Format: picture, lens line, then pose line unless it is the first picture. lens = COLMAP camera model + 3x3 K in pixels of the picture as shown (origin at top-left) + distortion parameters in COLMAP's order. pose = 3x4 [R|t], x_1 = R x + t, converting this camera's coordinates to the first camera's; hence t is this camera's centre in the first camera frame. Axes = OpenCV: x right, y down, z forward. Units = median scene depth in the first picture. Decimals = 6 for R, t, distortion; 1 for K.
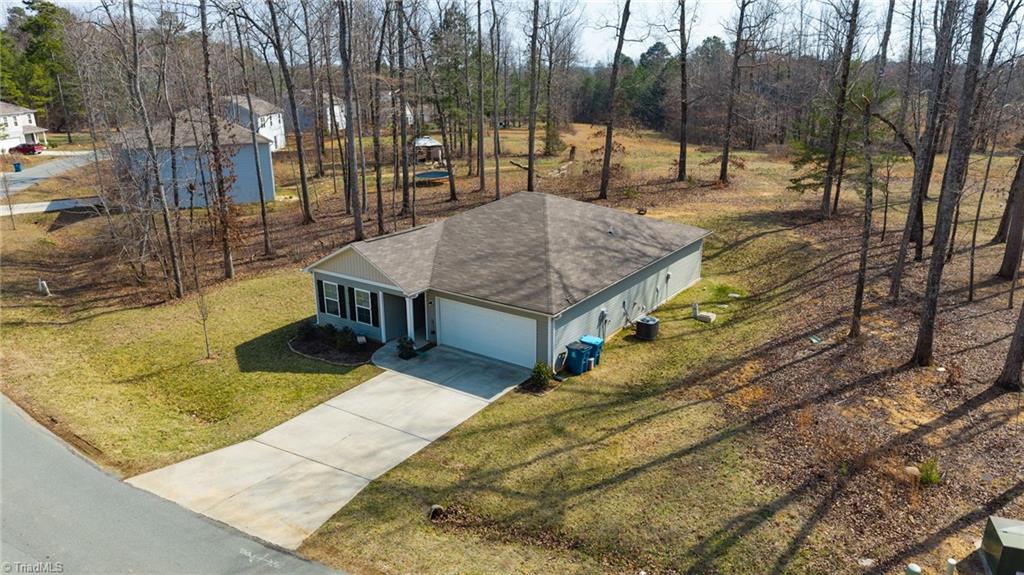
lens RADIAL K [[689.4, 0, 512.0], [0, 689.4, 287.5], [0, 0, 1]] dist [0.012520, -0.005519]
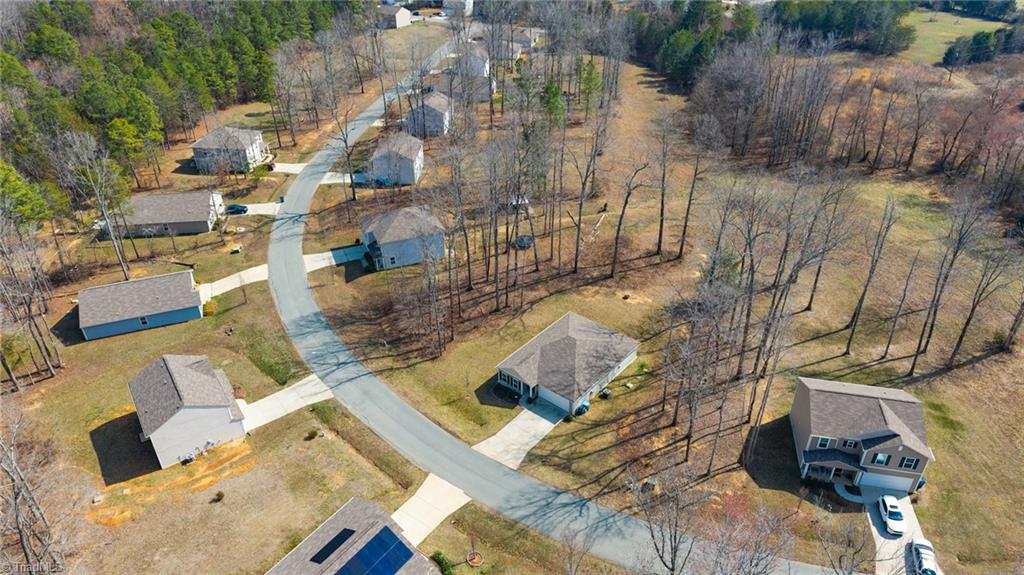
lens RADIAL K [[686.7, 0, 512.0], [0, 686.7, 287.5], [0, 0, 1]] dist [0.078532, -0.080175]
pose [[0.996496, 0.047132, -0.069097, -0.044630], [-0.027663, 0.965342, 0.259517, -1.496142], [0.078934, -0.256696, 0.963264, -2.370936]]
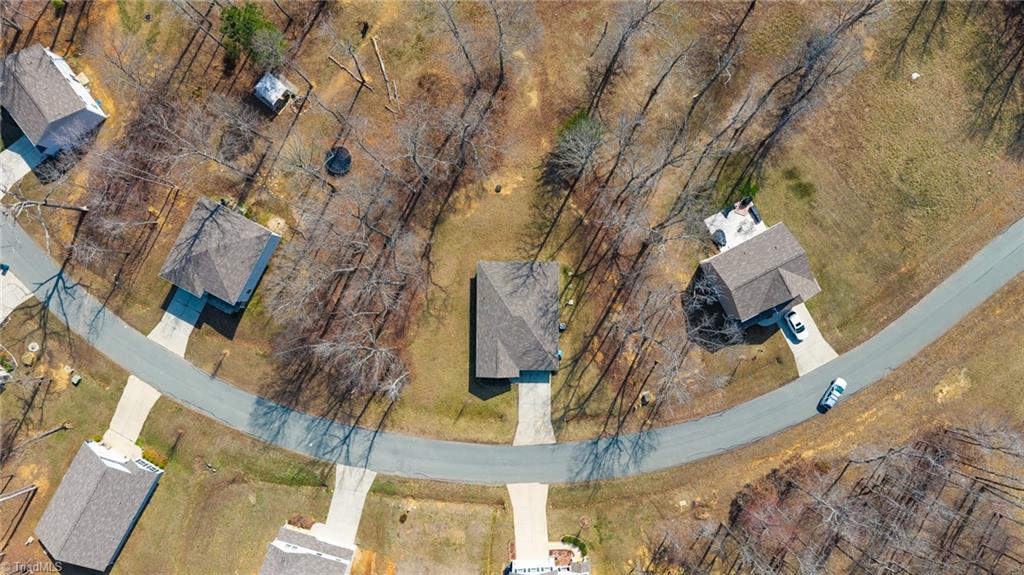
lens RADIAL K [[686.7, 0, 512.0], [0, 686.7, 287.5], [0, 0, 1]] dist [0.078532, -0.080175]
pose [[0.823426, -0.567419, -0.002319, 0.127297], [0.176649, 0.252461, 0.951346, -4.293748], [-0.539226, -0.783772, 0.308117, 0.254252]]
